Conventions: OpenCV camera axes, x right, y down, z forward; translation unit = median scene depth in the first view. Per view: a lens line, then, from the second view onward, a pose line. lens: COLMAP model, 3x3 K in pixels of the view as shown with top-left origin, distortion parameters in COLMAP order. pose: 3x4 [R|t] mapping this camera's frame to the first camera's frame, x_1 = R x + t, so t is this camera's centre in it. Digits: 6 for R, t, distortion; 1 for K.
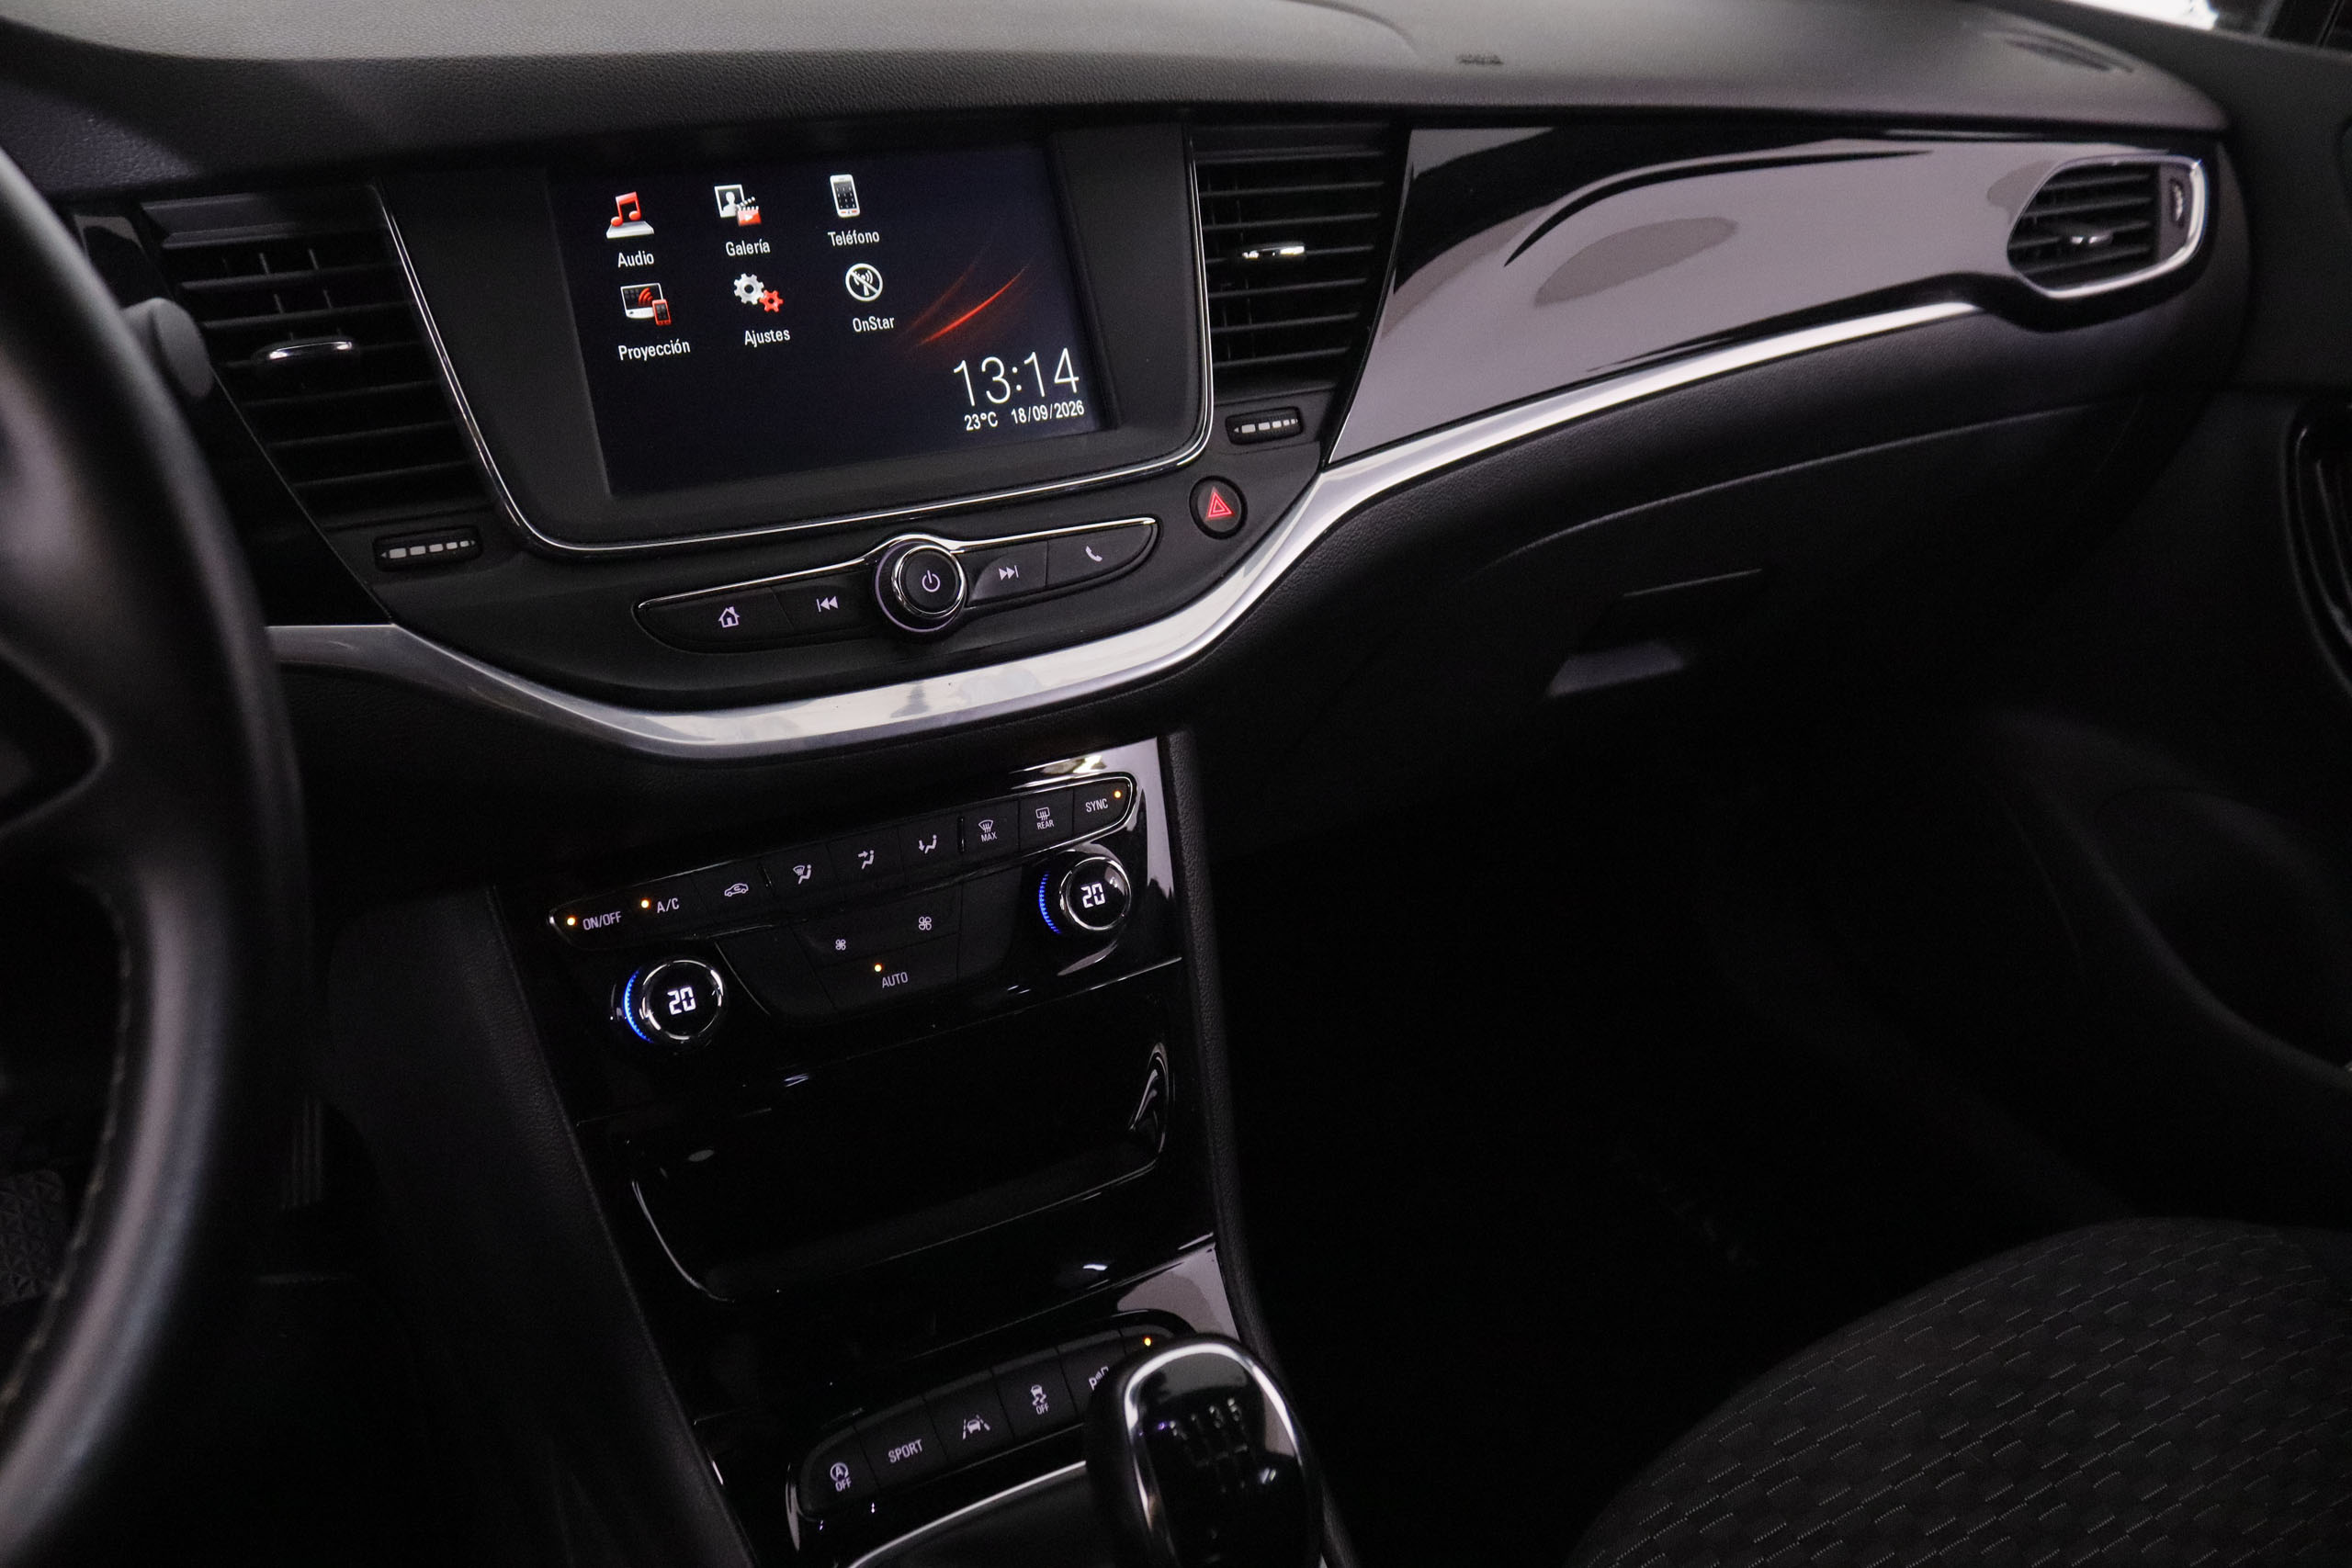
lens RADIAL K [[1902.1, 0, 1176.0], [0, 1902.1, 784.0], [0, 0, 1]] dist [-0.136125, 0.079552]
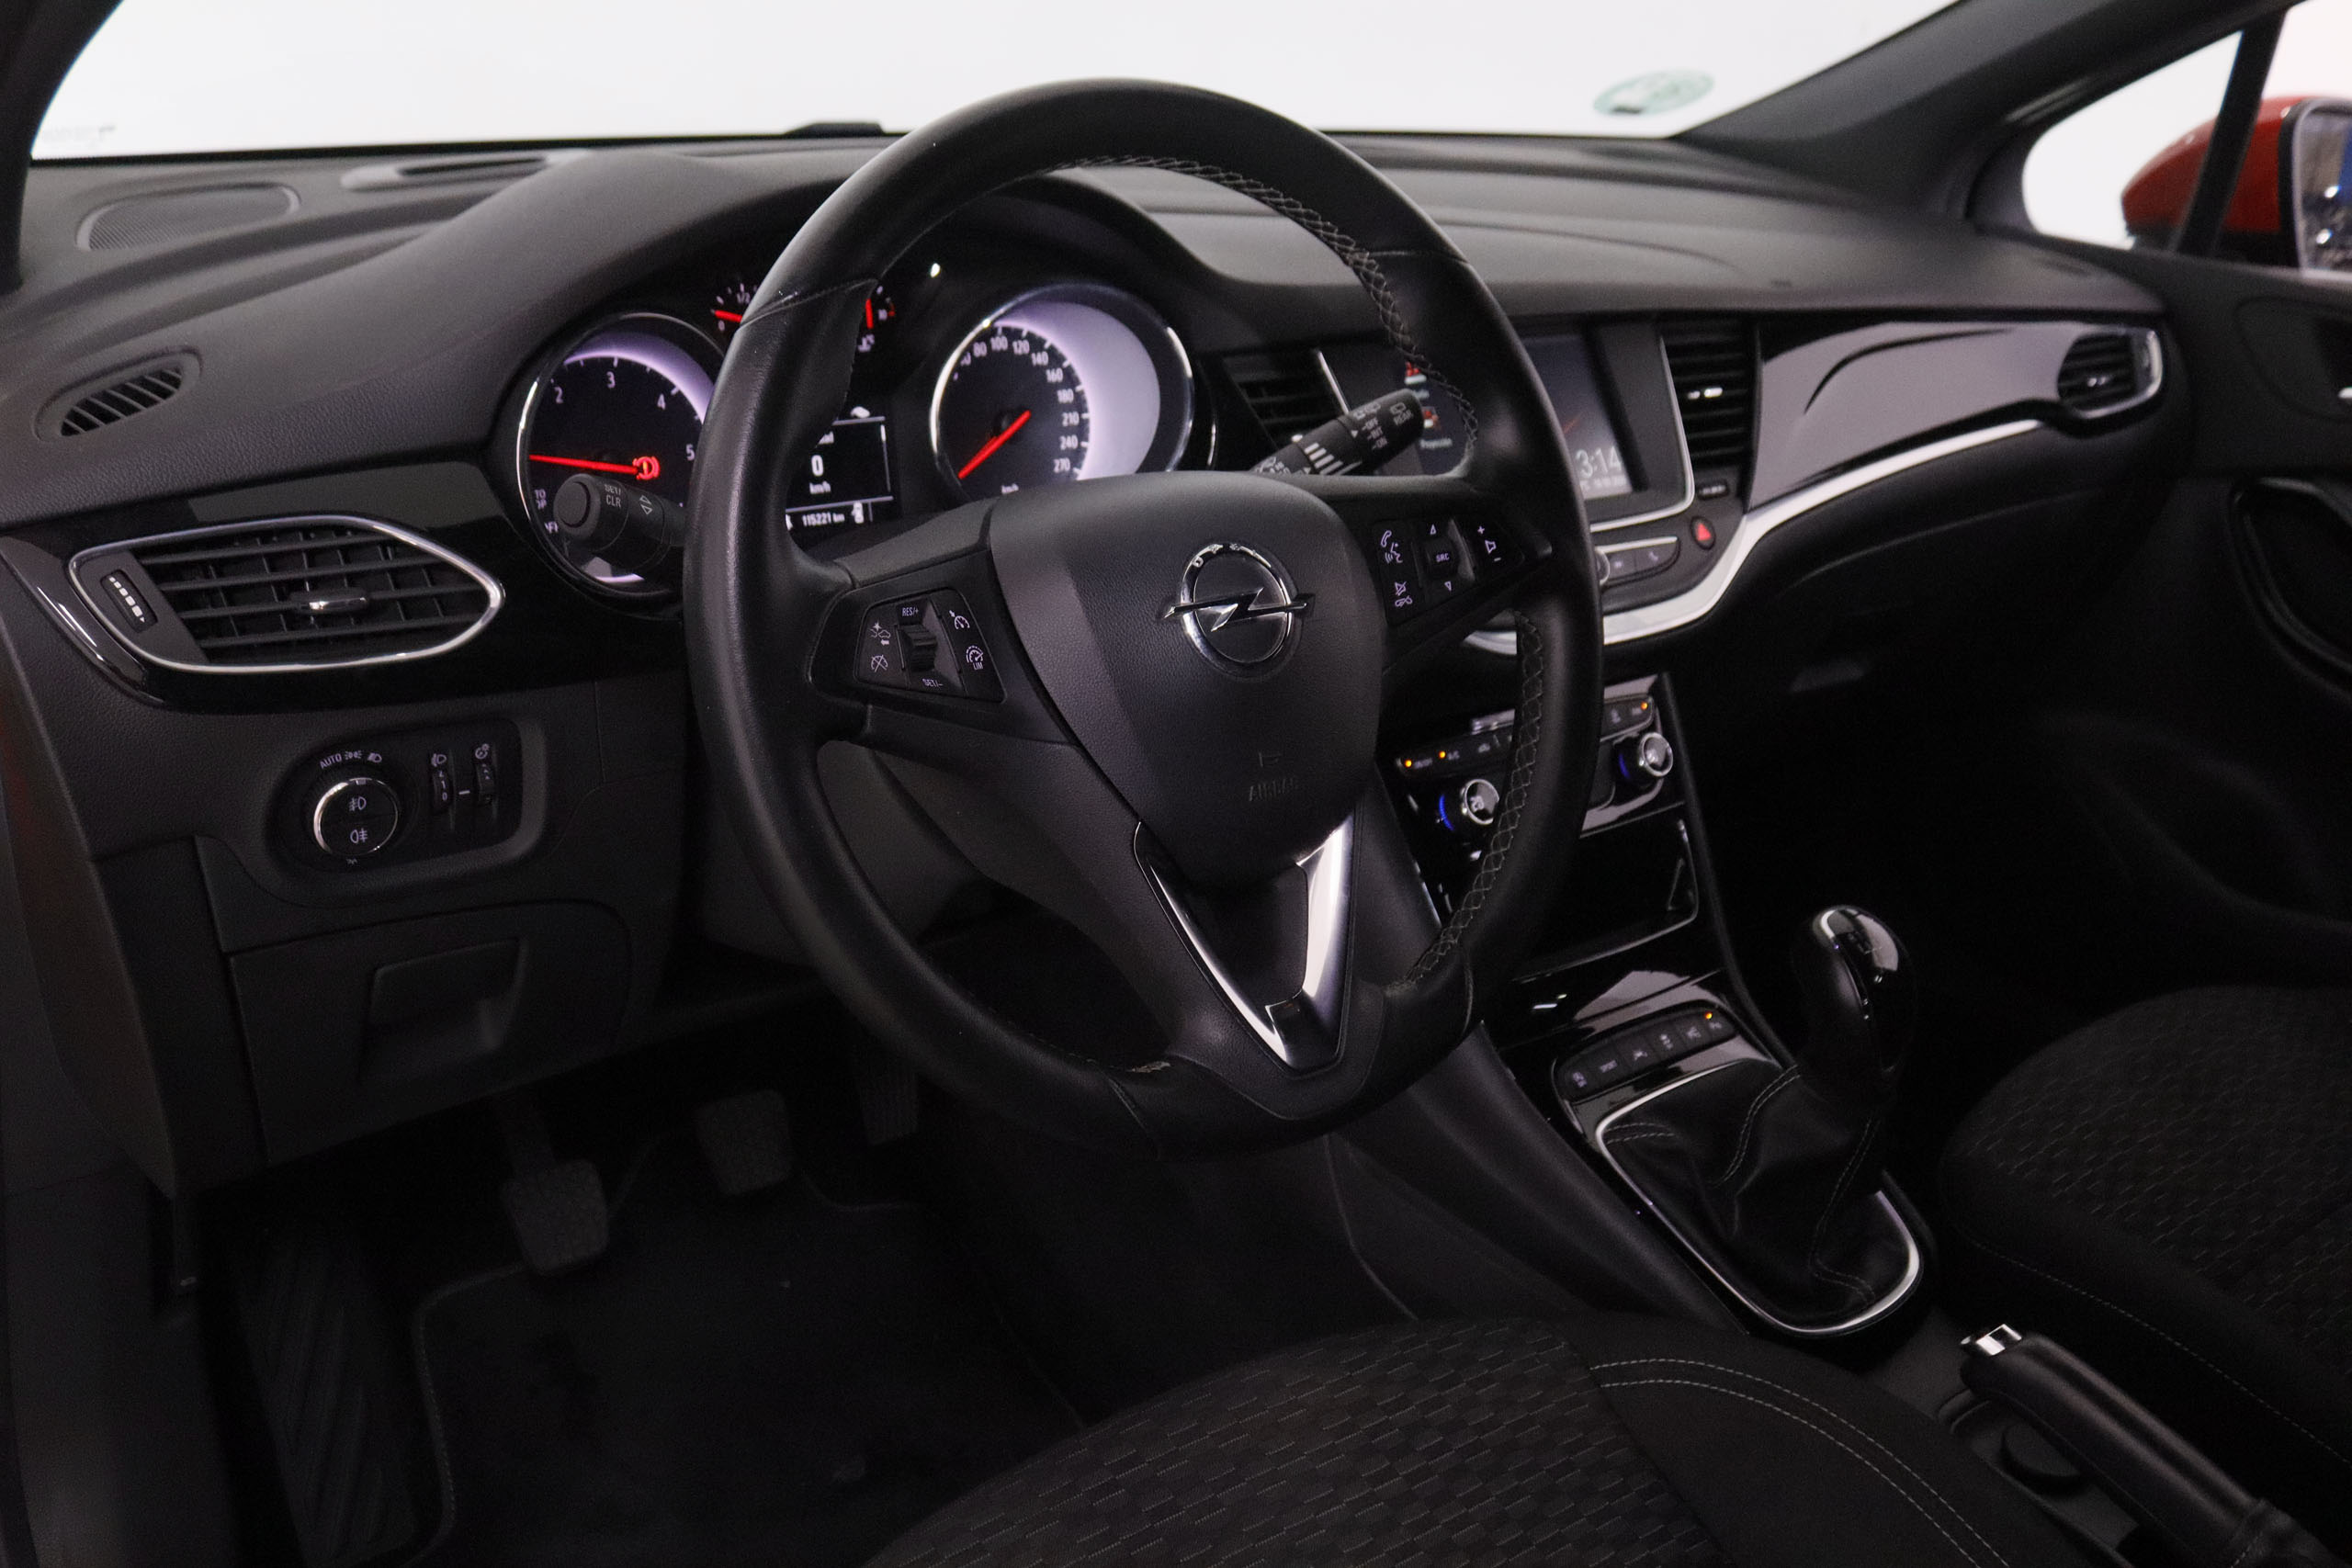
lens RADIAL K [[2250.3, 0, 1173.9], [0, 2250.3, 821.8], [0, 0, 1]] dist [0.002386, -0.250898]
pose [[0.986747, -0.055300, 0.152554, -0.778184], [0.075661, 0.988482, -0.131067, 0.348191], [-0.143549, 0.140872, 0.979566, -0.920273]]
